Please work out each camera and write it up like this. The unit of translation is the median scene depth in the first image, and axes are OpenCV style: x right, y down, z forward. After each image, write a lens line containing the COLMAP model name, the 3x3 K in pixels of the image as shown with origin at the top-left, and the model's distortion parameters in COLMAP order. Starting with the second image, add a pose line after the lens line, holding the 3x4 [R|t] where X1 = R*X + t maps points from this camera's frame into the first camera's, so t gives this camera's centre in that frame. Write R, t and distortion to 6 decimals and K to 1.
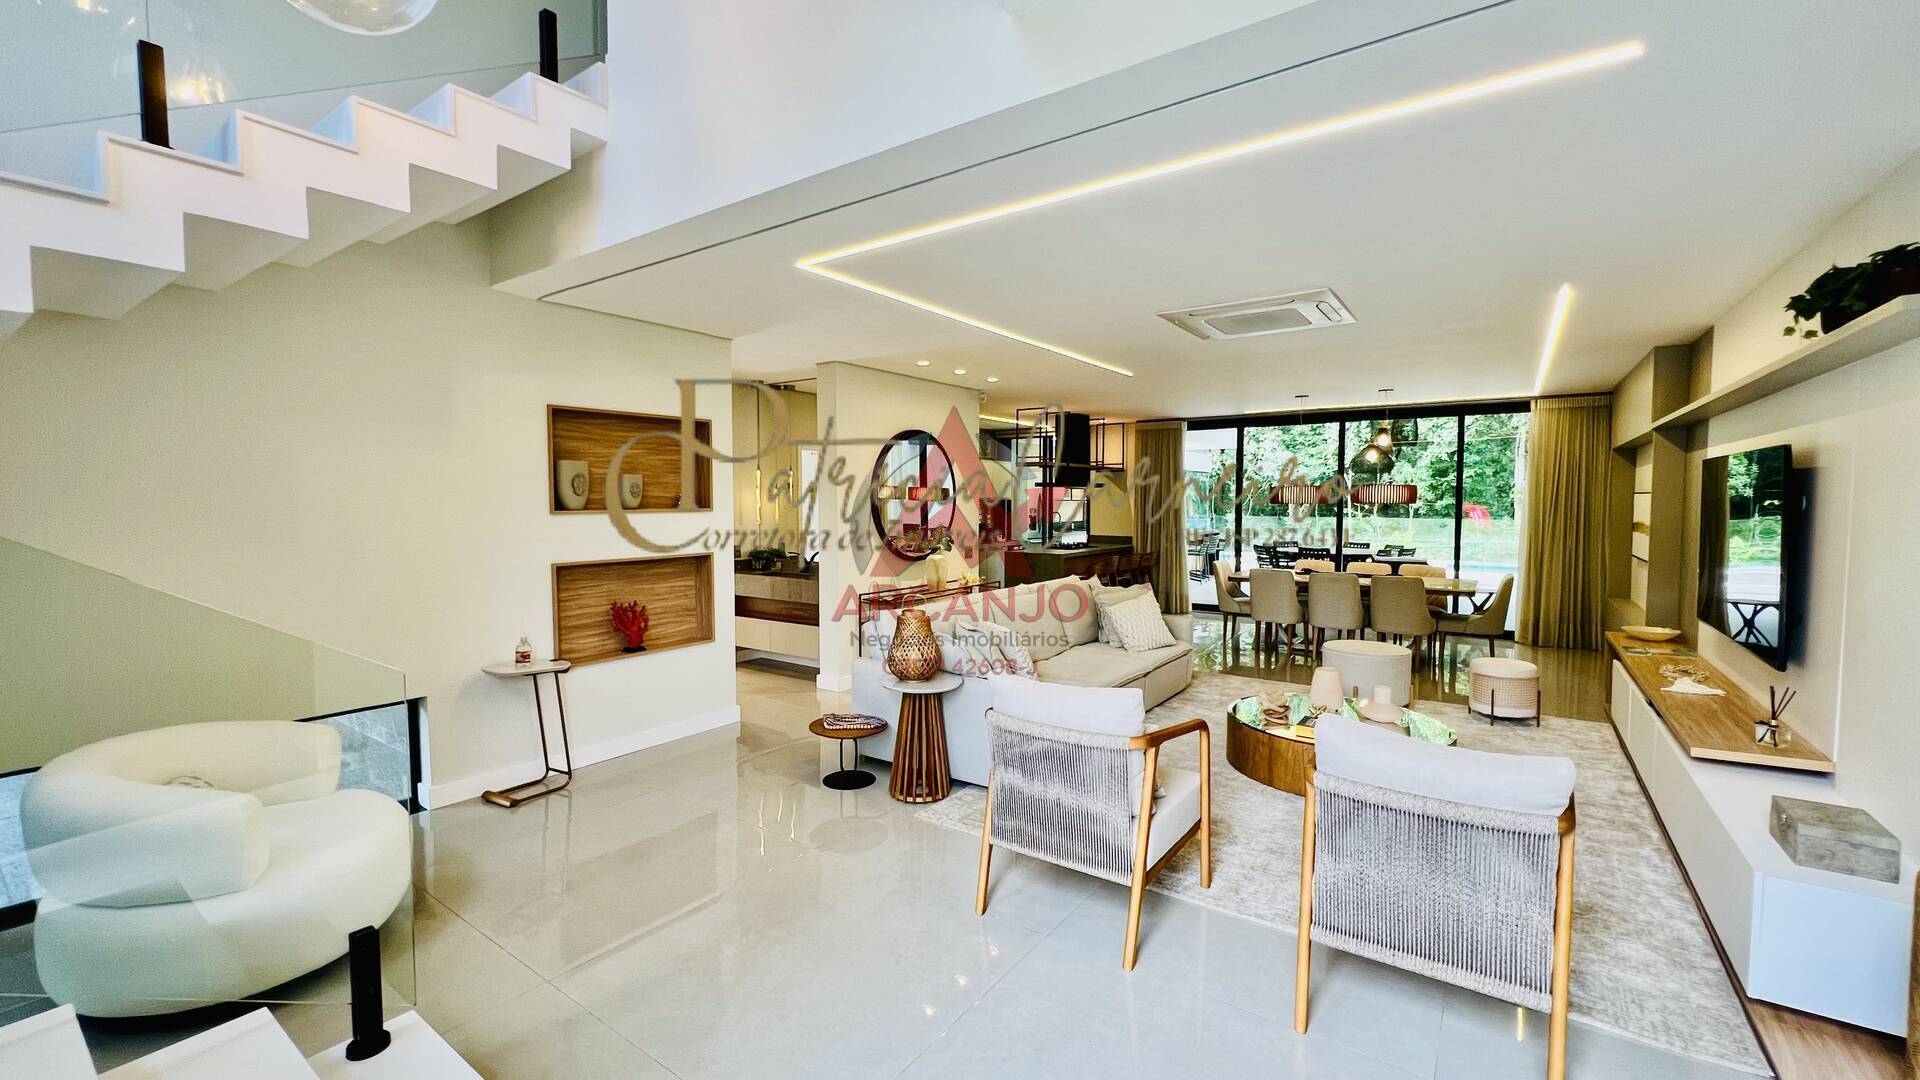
lens RADIAL K [[773.0, 0, 953.6], [0, 773.0, 538.3], [0, 0, 1]] dist [-0.002397, 0.000550]
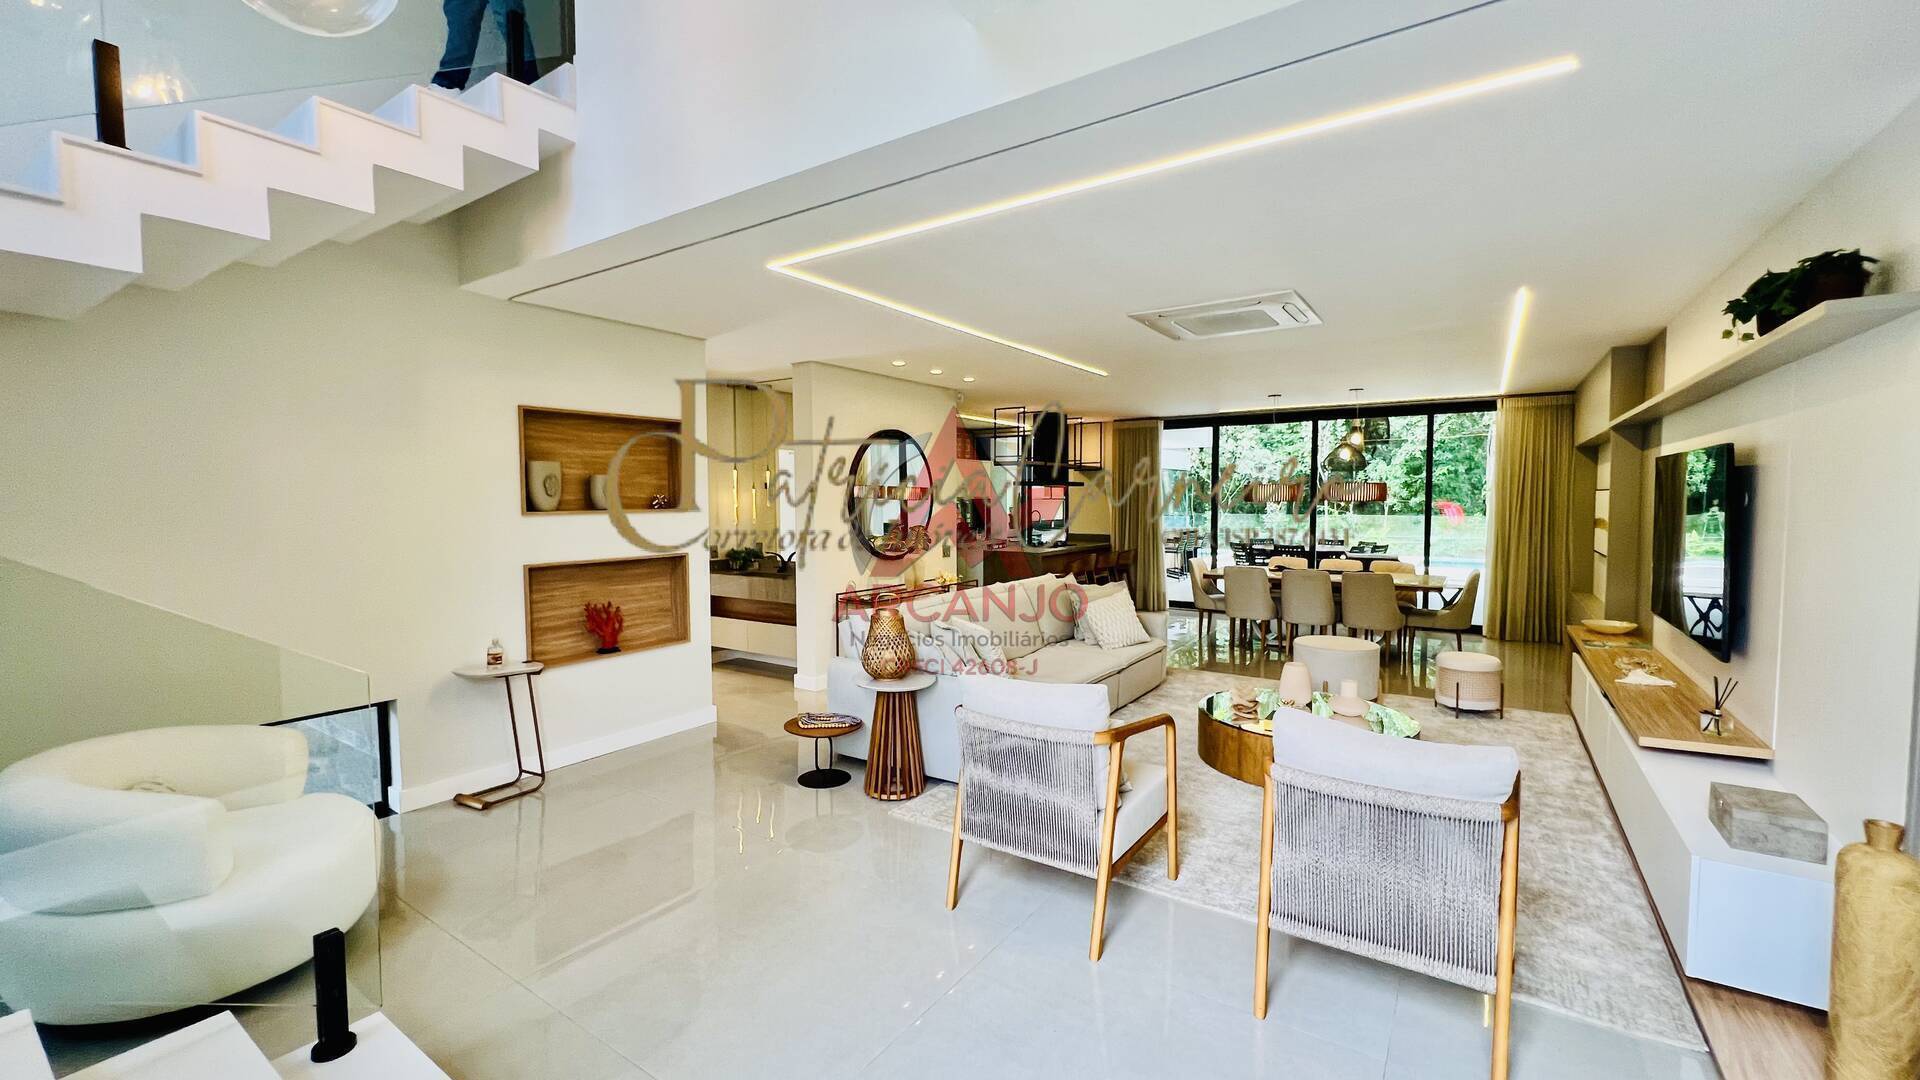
lens RADIAL K [[773.0, 0, 954.0], [0, 773.0, 538.2], [0, 0, 1]] dist [-0.002397, 0.000550]
pose [[0.999749, -0.005129, 0.021795, 0.014455], [0.005097, 0.999986, 0.001528, -0.000711], [-0.021803, -0.001417, 0.999761, -0.009286]]
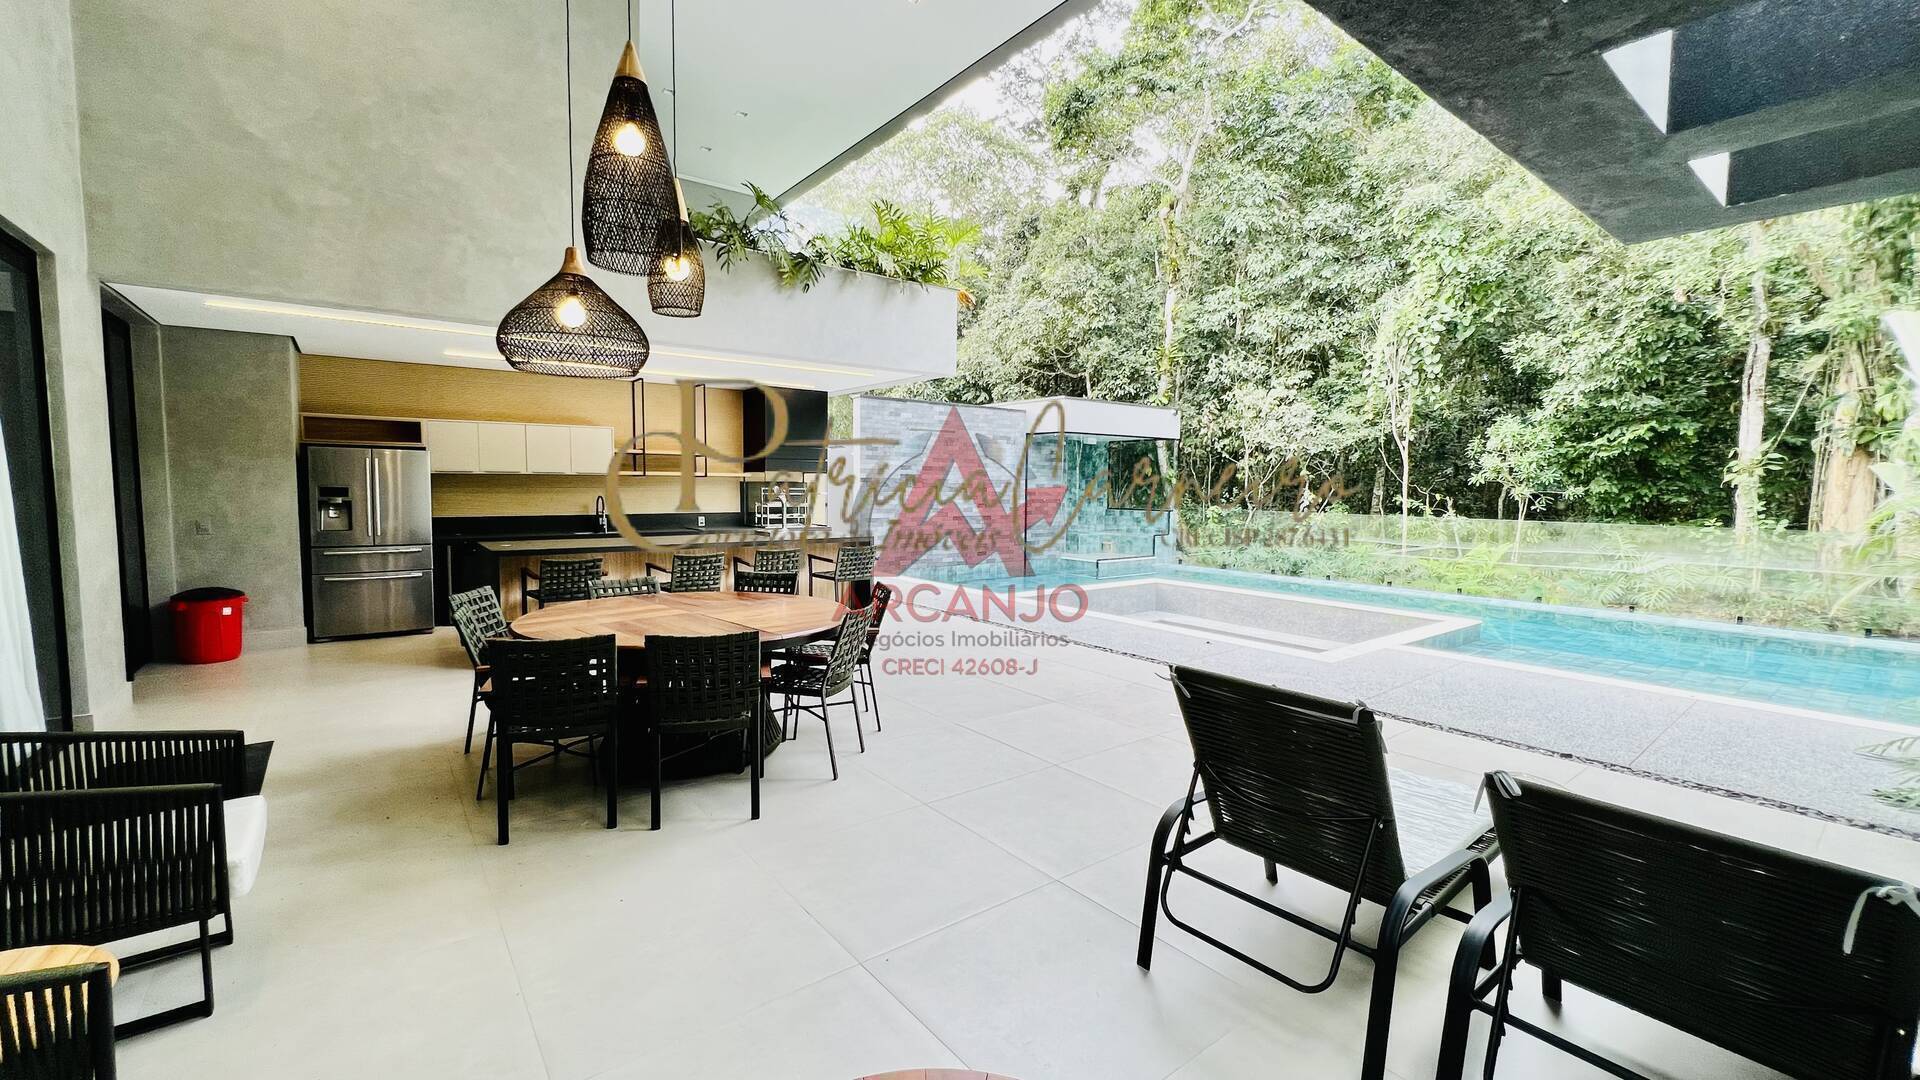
lens RADIAL K [[773.0, 0, 955.4], [0, 773.0, 540.7], [0, 0, 1]] dist [-0.002397, 0.000550]
pose [[0.955261, 0.038182, -0.293289, 2.027509], [-0.030407, 0.999056, 0.031024, -0.078971], [0.294197, -0.020718, 0.955520, 1.995452]]
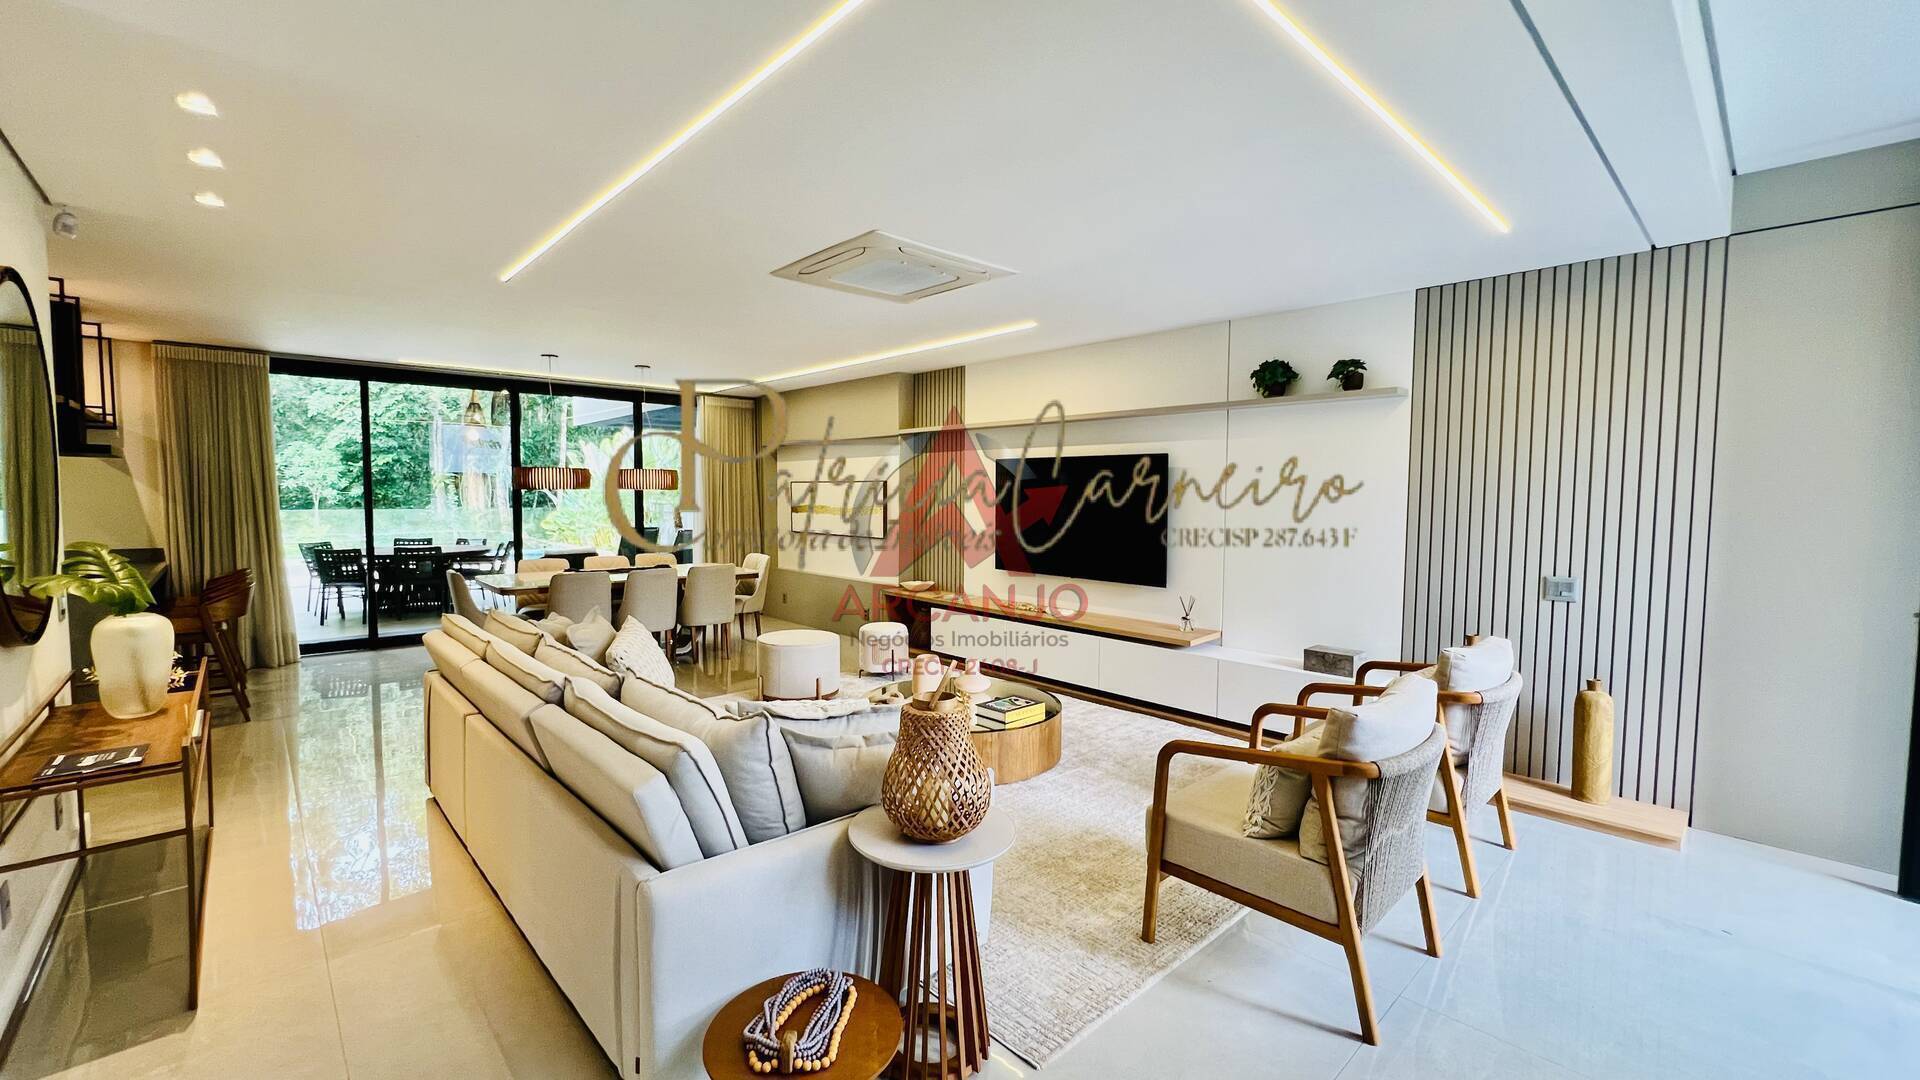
lens RADIAL K [[773.0, 0, 960.9], [0, 773.0, 538.9], [0, 0, 1]] dist [-0.002397, 0.000550]
pose [[0.195116, -0.055397, 0.979214, -0.504442], [0.042494, 0.997944, 0.047990, -0.027781], [-0.979859, 0.032247, 0.197069, 0.814596]]
